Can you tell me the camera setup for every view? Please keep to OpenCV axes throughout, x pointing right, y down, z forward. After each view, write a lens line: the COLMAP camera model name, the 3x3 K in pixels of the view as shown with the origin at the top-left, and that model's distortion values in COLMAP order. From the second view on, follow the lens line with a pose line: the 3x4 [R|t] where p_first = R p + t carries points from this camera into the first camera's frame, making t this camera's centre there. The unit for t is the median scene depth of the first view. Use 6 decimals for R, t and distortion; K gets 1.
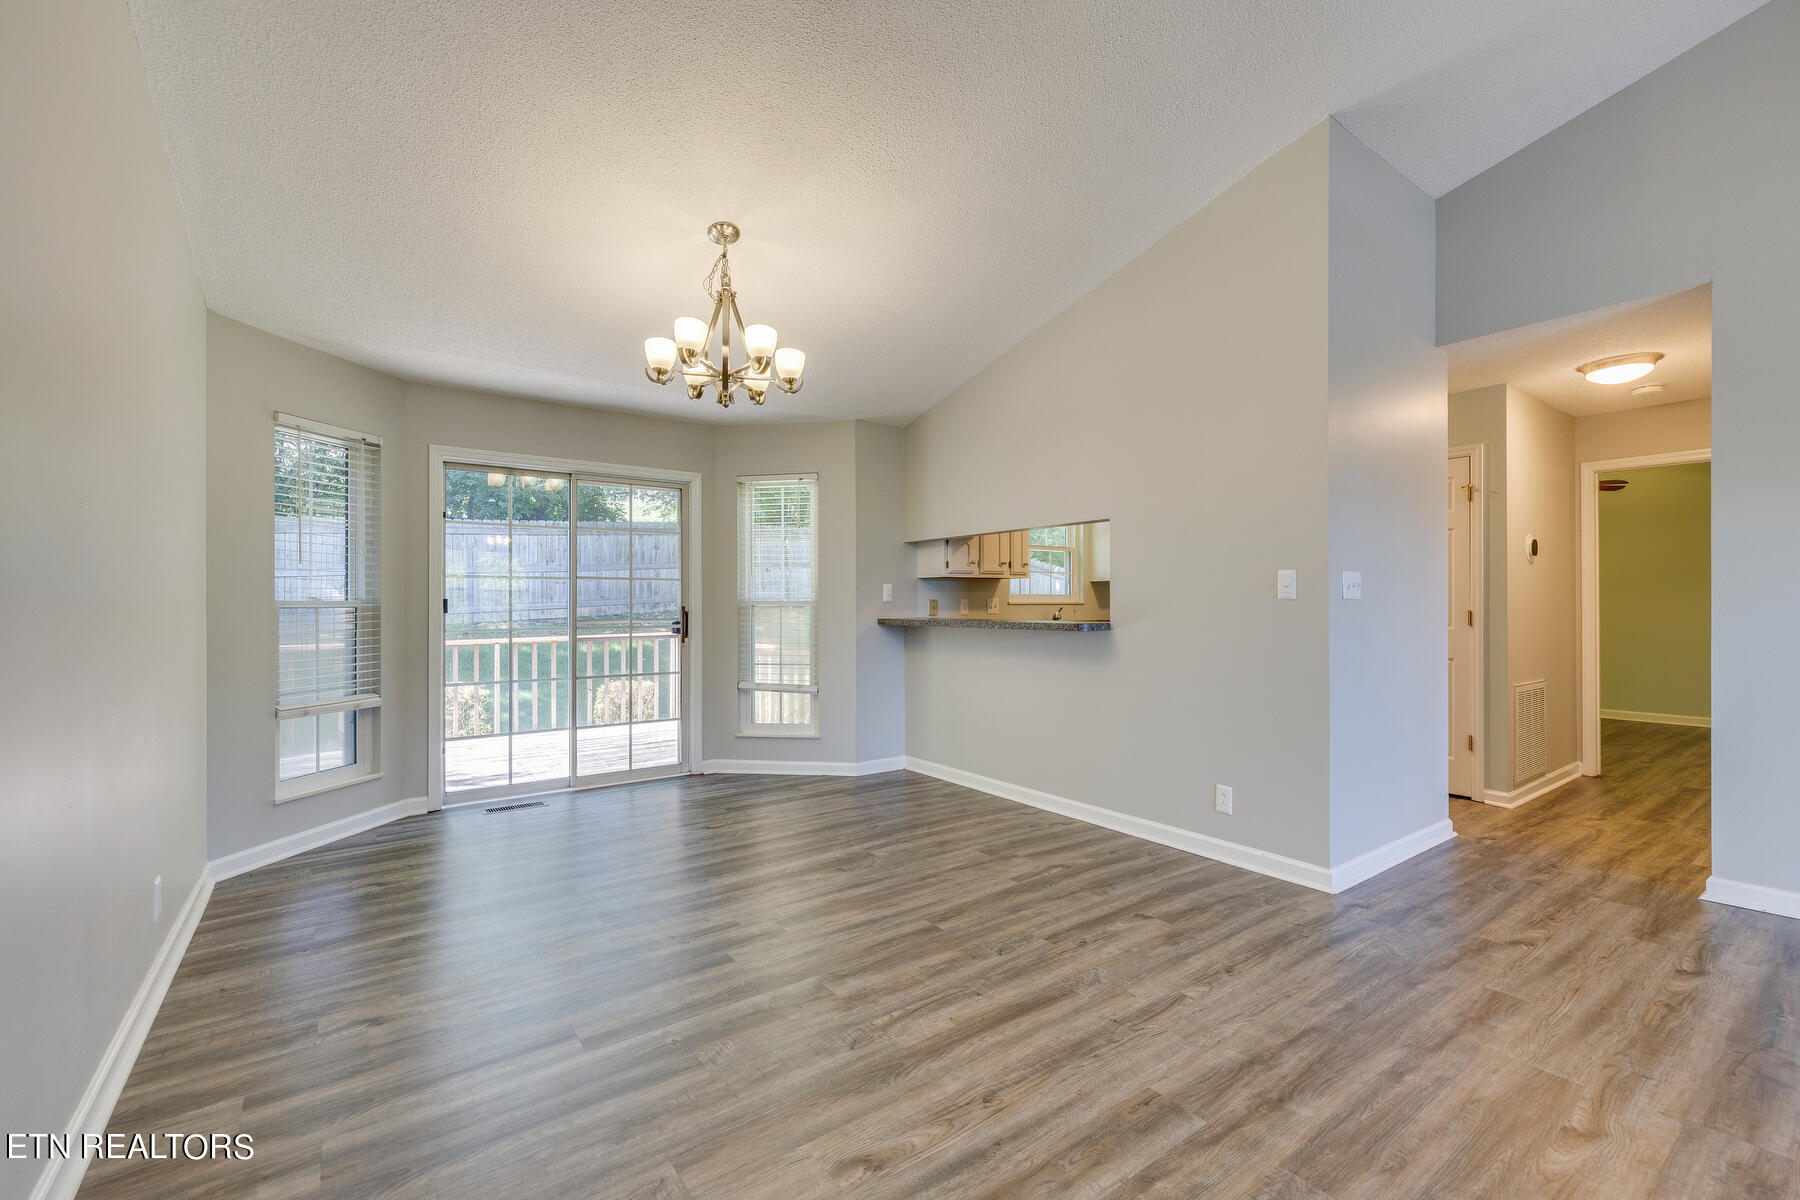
lens RADIAL K [[759.9, 0, 903.3], [0, 759.9, 602.6], [0, 0, 1]] dist [0.003717, -0.000262]
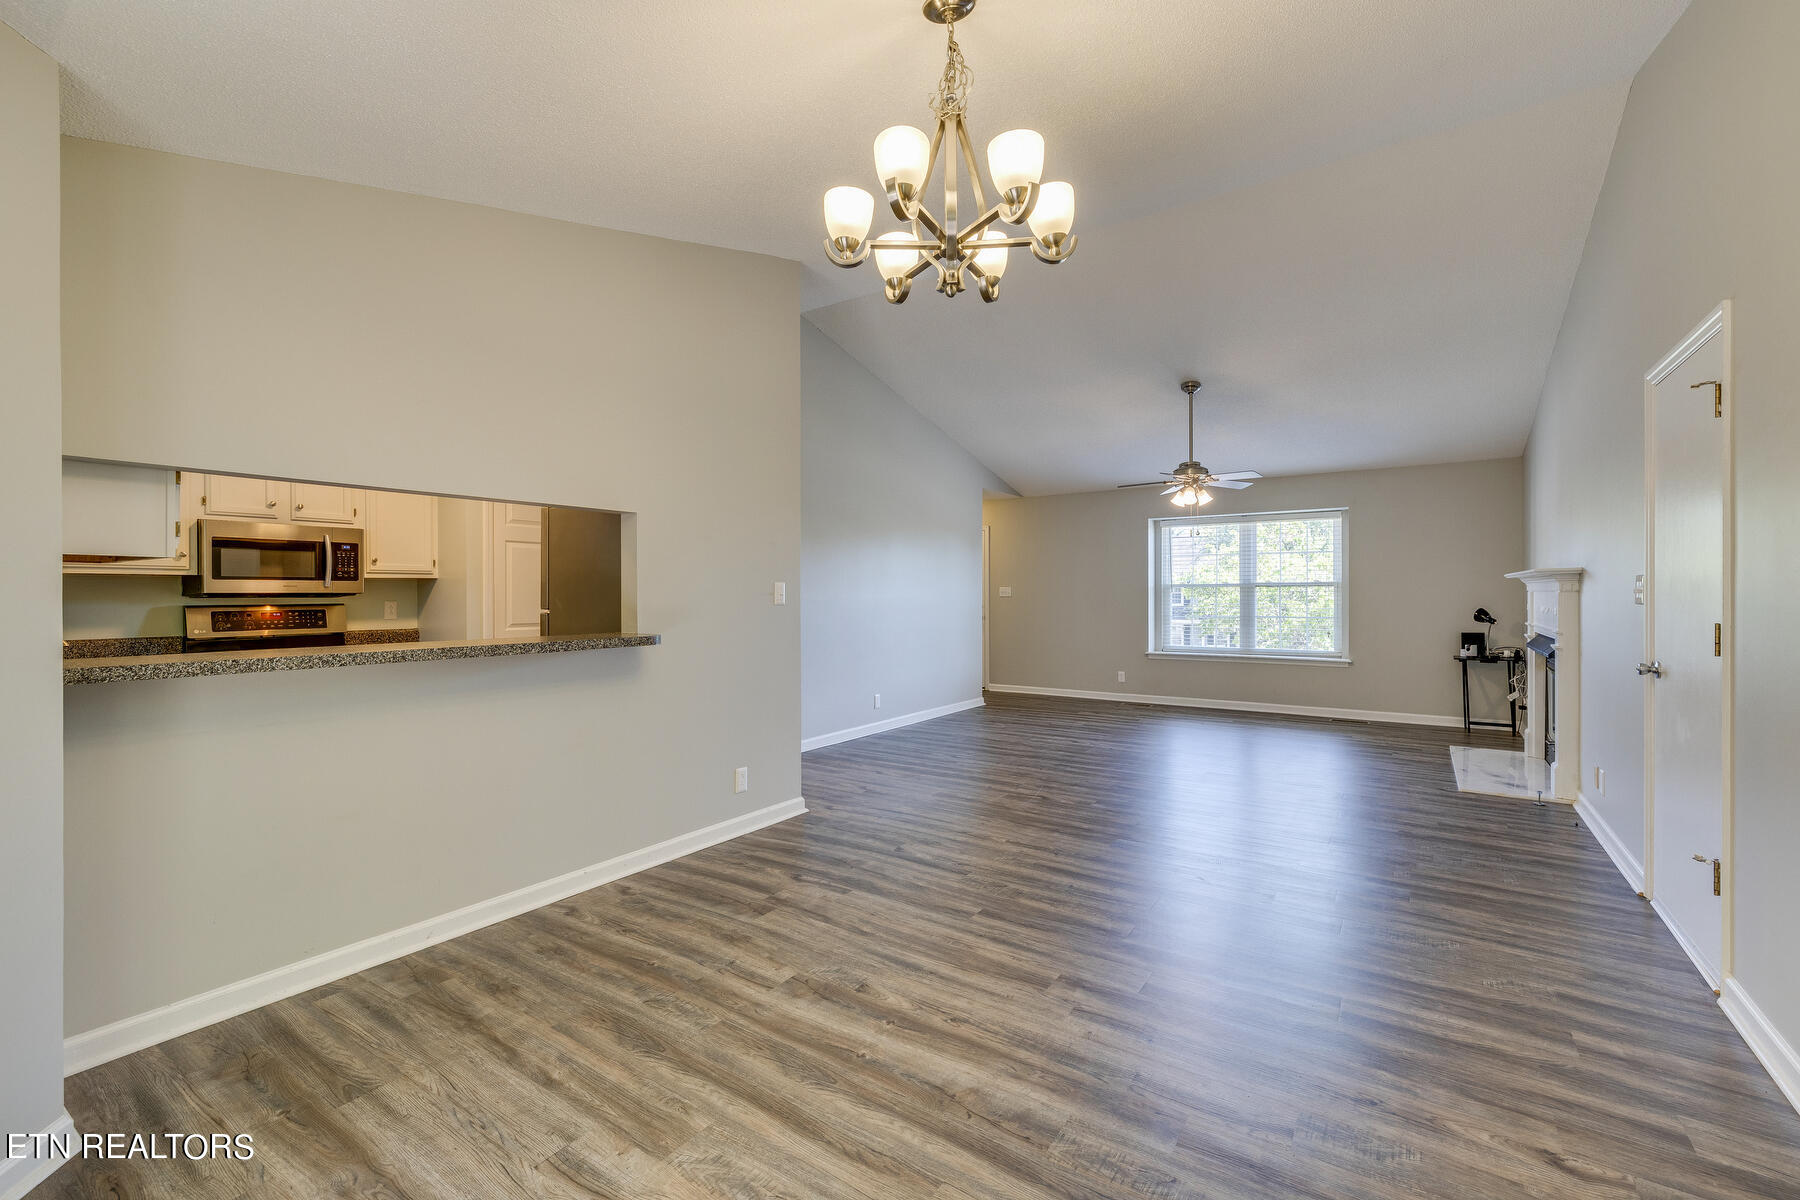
lens RADIAL K [[759.9, 0, 904.3], [0, 759.9, 599.0], [0, 0, 1]] dist [0.003717, -0.000262]
pose [[-0.333953, 0.000811, 0.942589, -0.693605], [0.004116, 0.999991, 0.000598, -0.012057], [-0.942581, 0.004079, -0.333953, 1.083129]]
